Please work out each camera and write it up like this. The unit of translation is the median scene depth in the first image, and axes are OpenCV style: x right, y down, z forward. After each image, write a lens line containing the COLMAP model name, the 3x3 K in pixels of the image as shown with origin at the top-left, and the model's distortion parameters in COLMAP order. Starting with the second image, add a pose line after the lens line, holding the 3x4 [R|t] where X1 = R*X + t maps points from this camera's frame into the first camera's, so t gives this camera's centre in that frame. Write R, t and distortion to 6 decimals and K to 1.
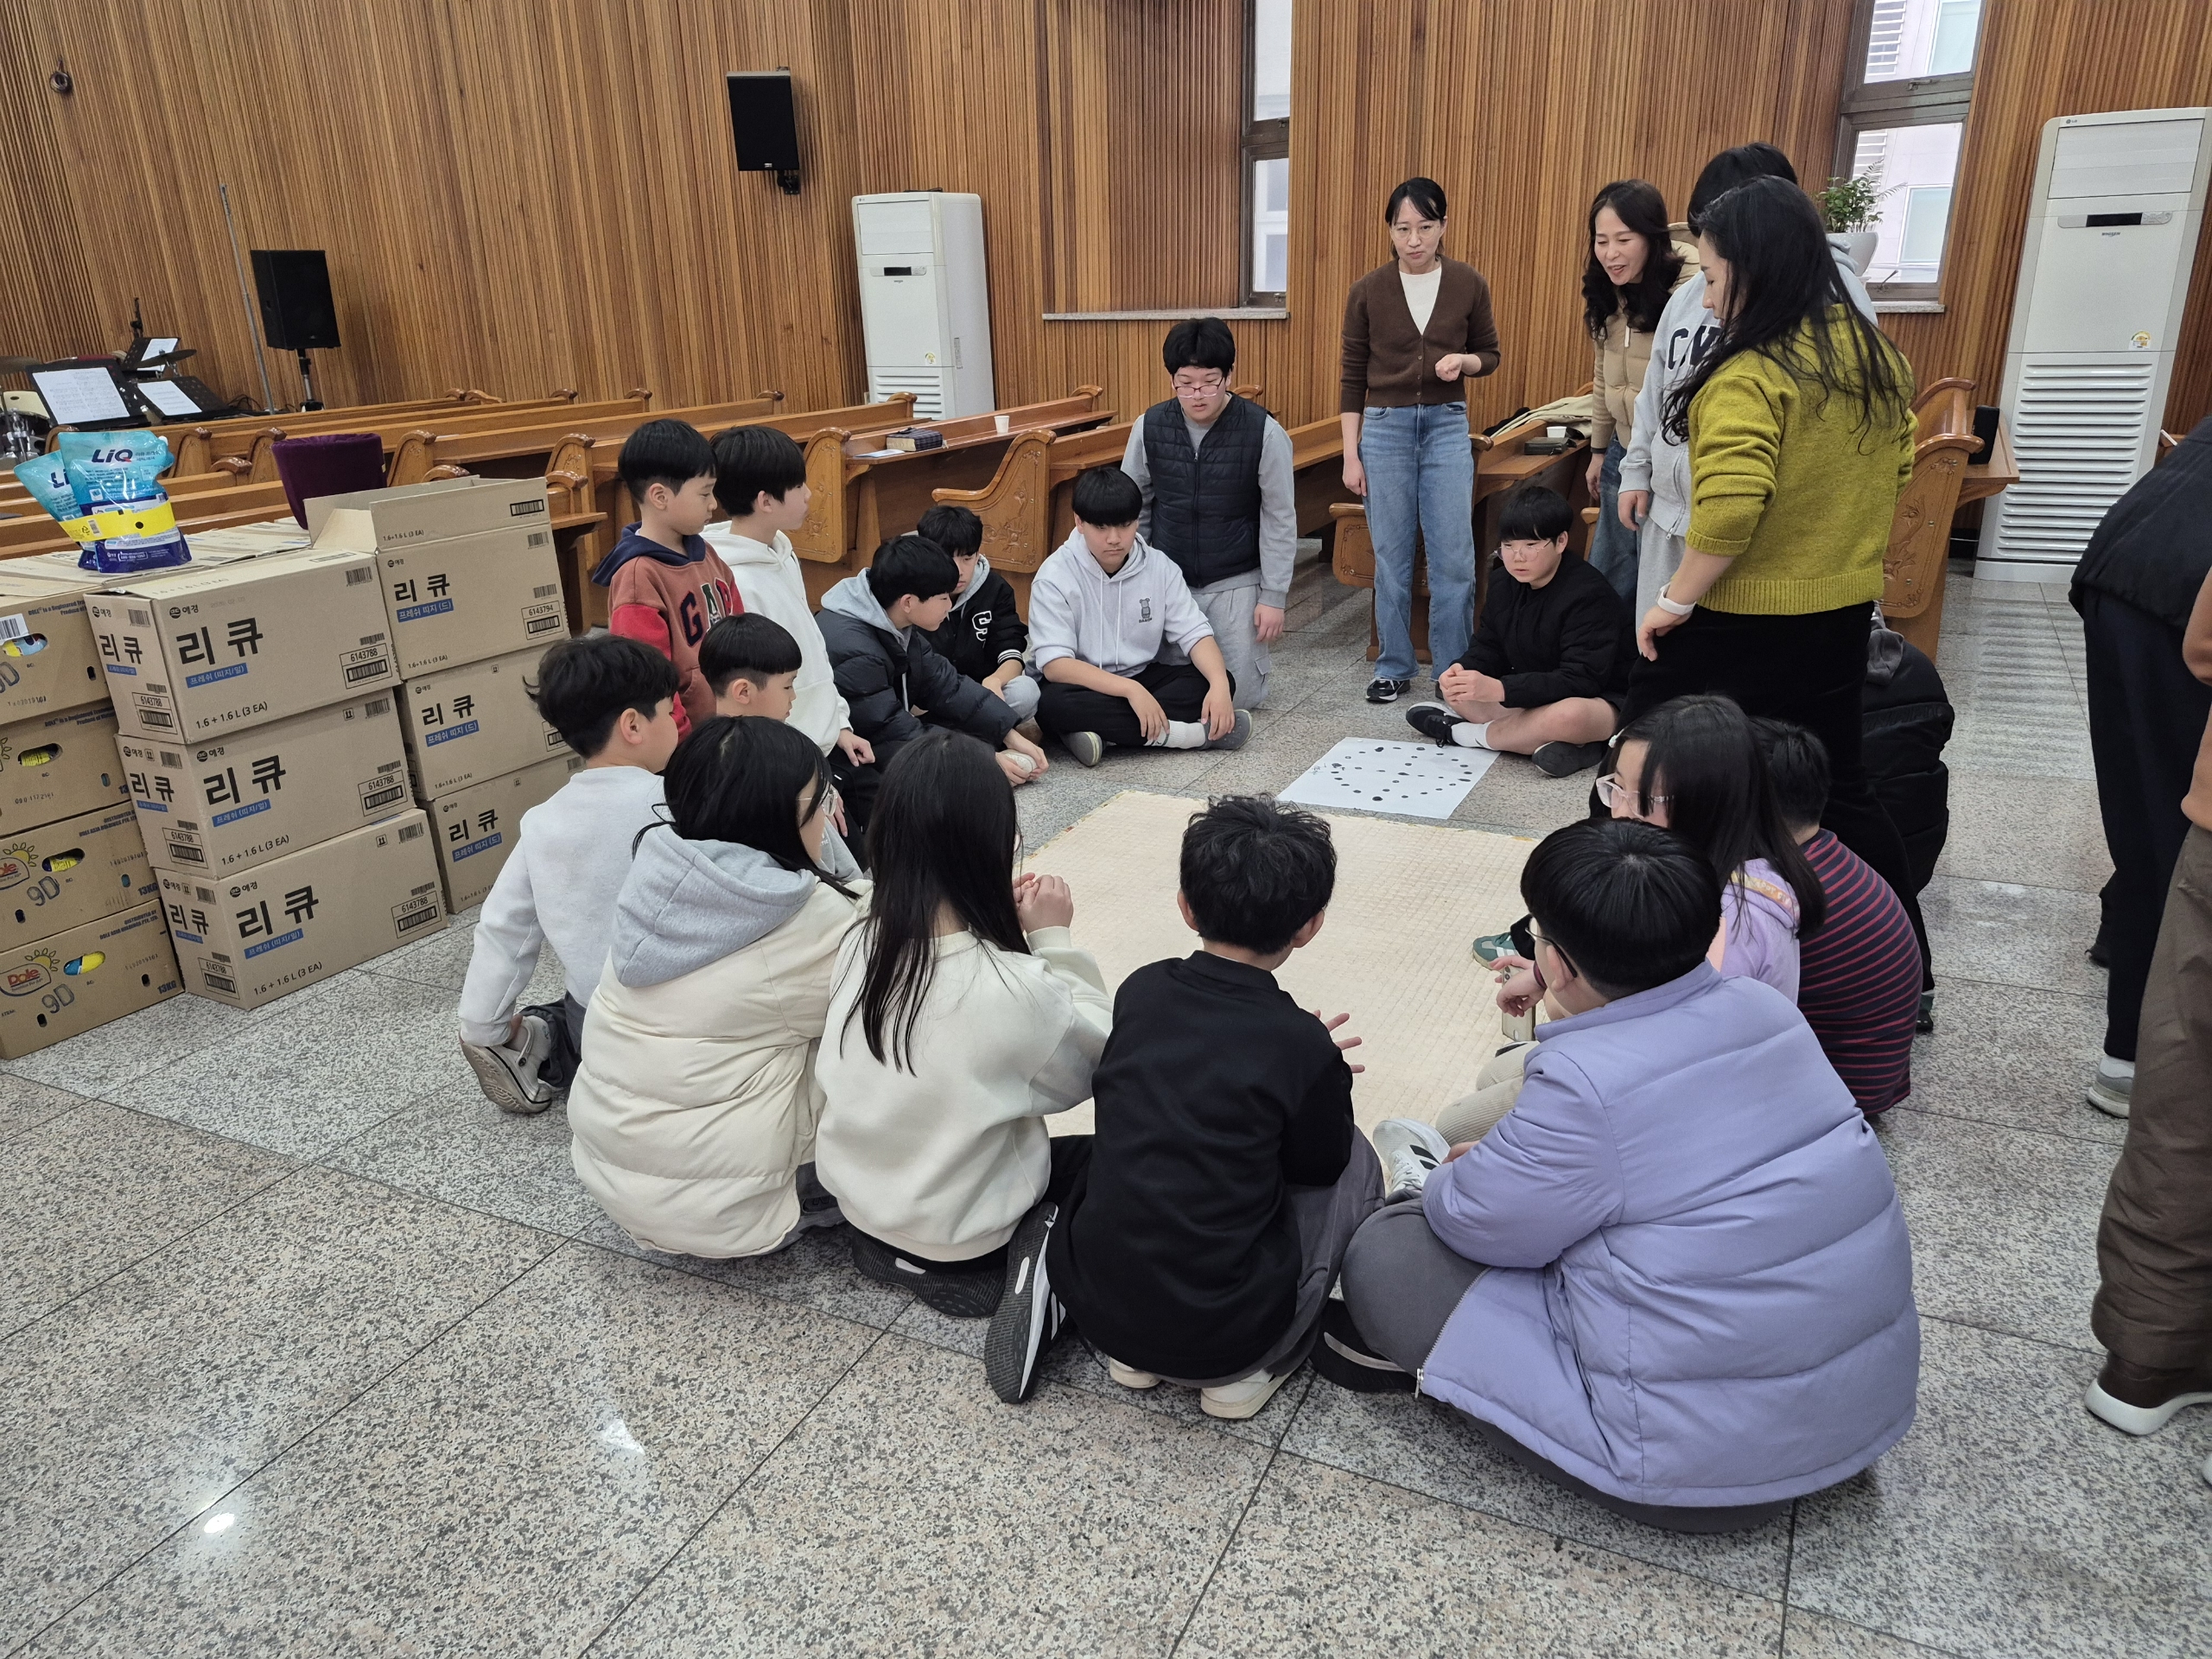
lens RADIAL K [[1534.7, 0, 1109.5], [0, 1534.7, 829.0], [0, 0, 1]] dist [0.057439, -0.058577]
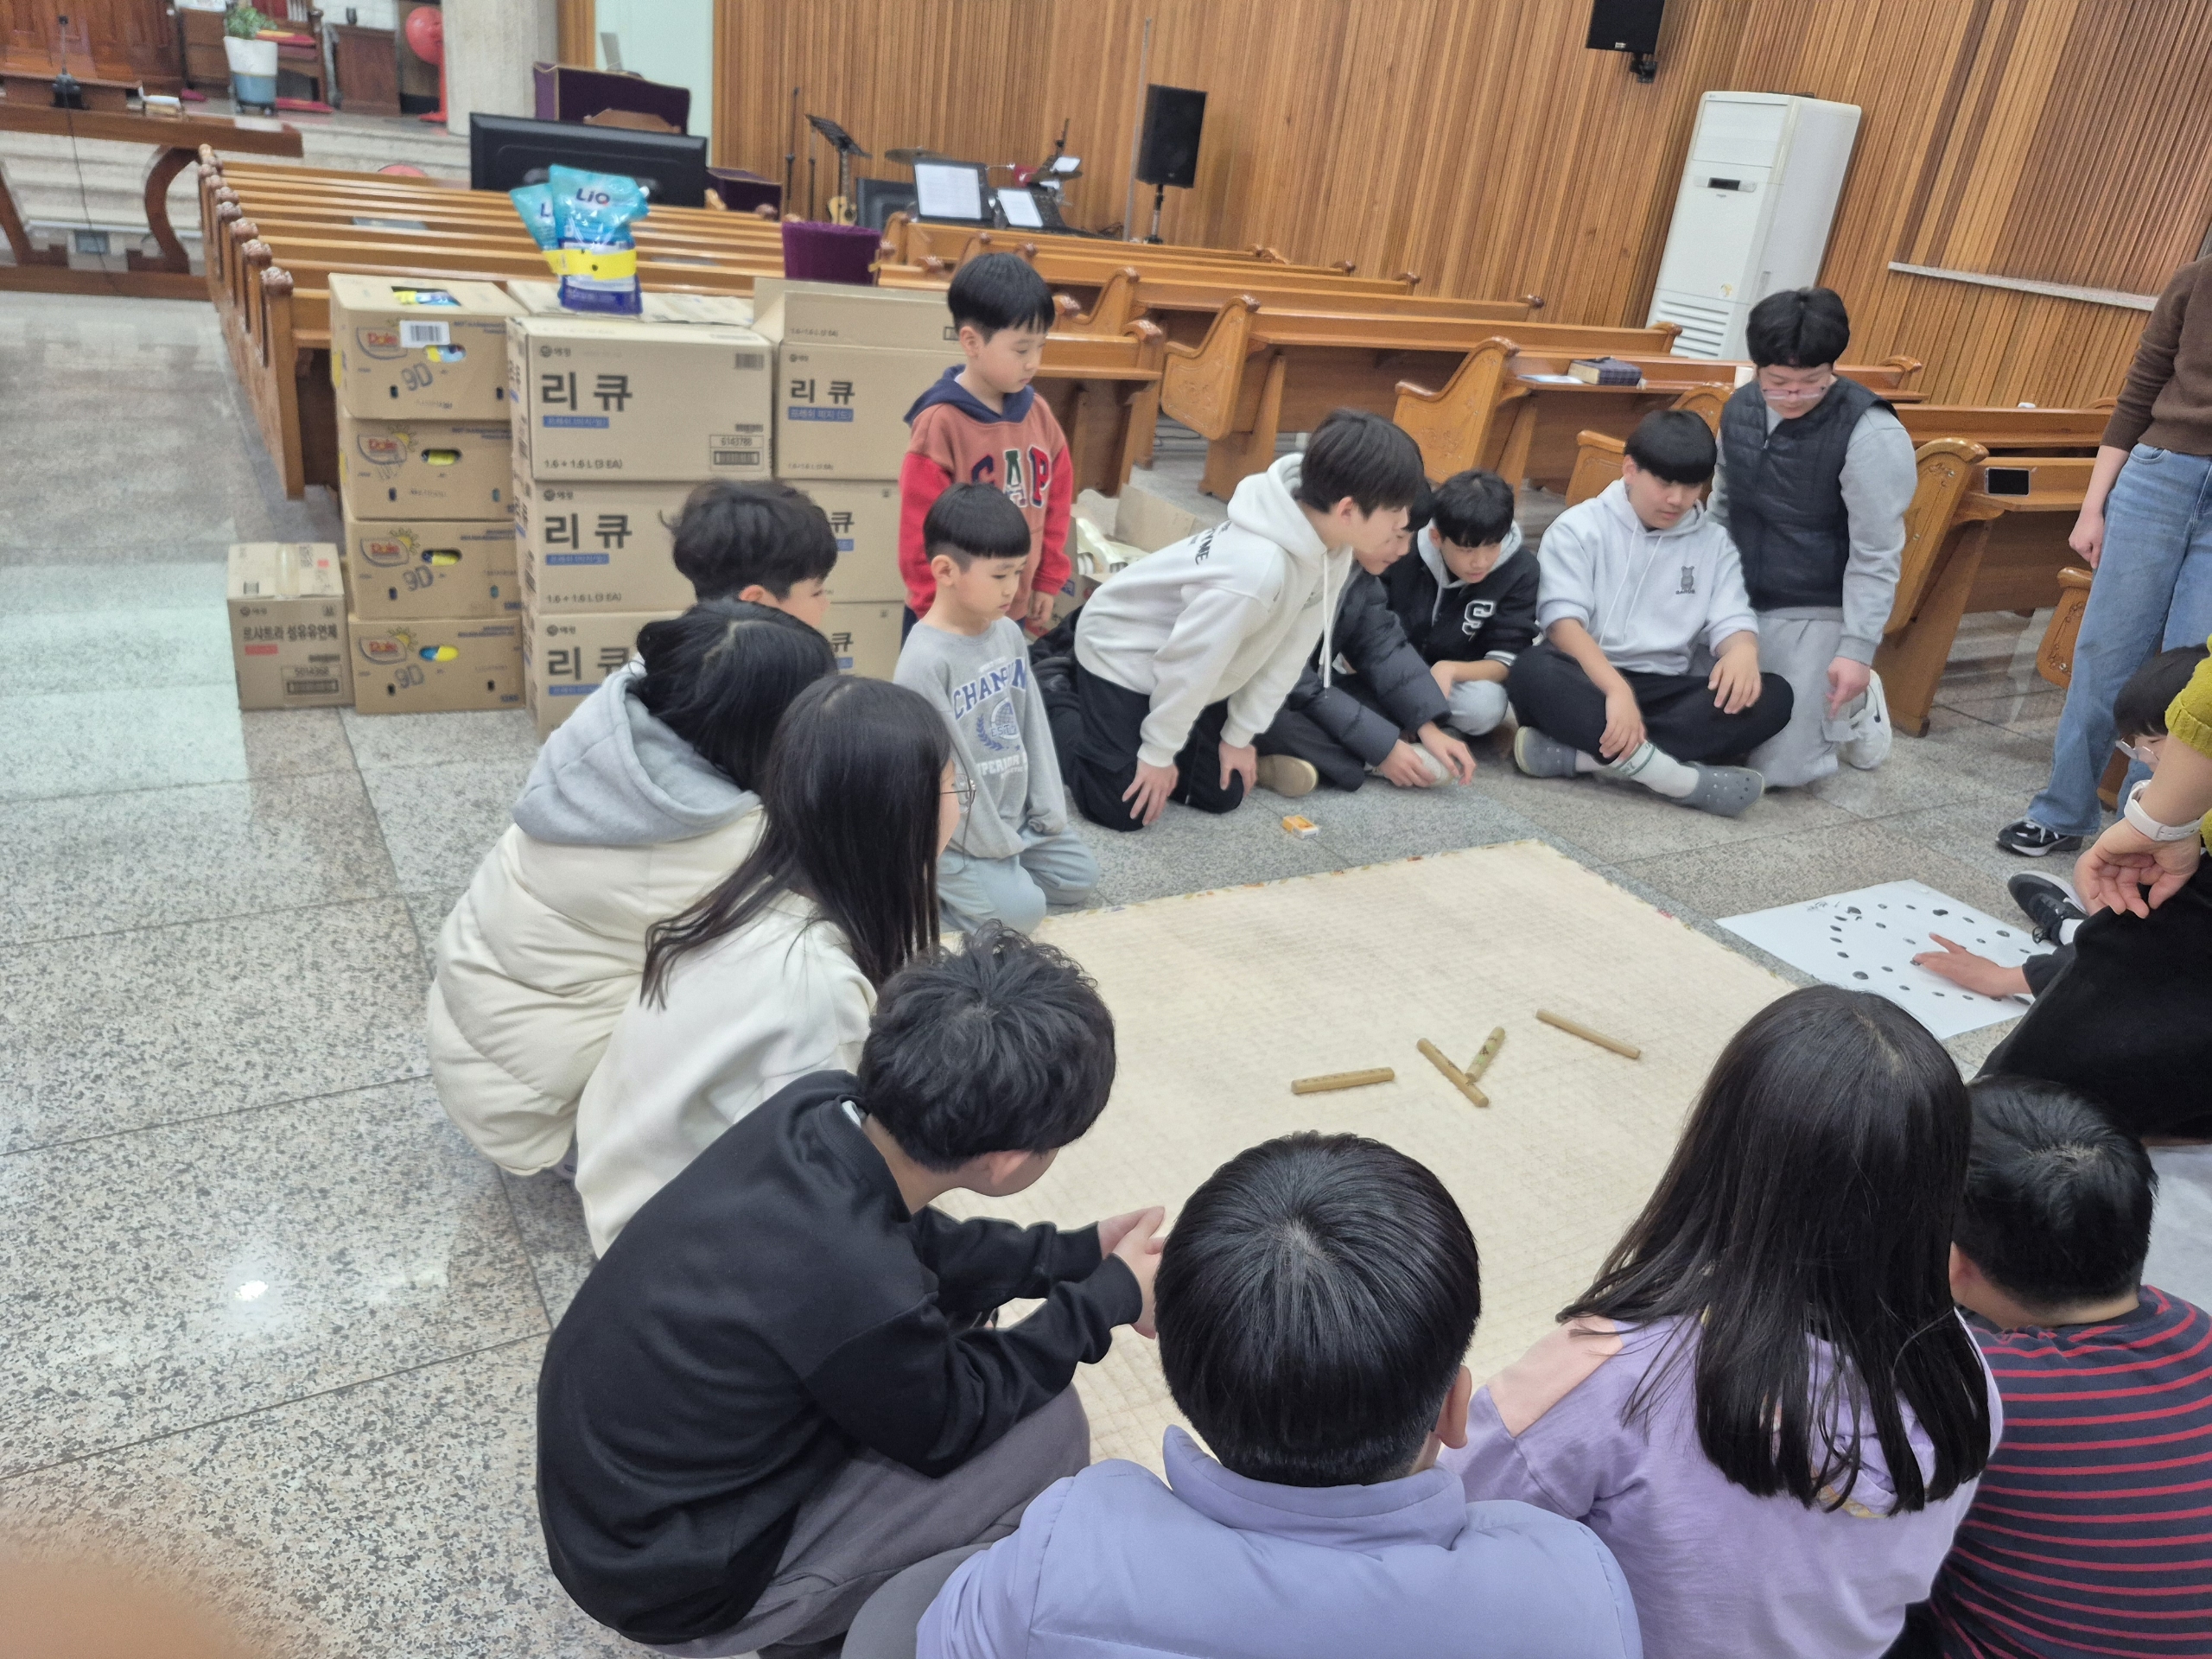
lens RADIAL K [[1534.7, 0, 1098.9], [0, 1534.7, 821.8], [0, 0, 1]] dist [0.057439, -0.058577]
pose [[0.816926, 0.340854, -0.465243, 0.174162], [-0.317729, 0.939201, 0.130189, -0.059600], [0.481332, 0.041466, 0.875557, 0.179467]]
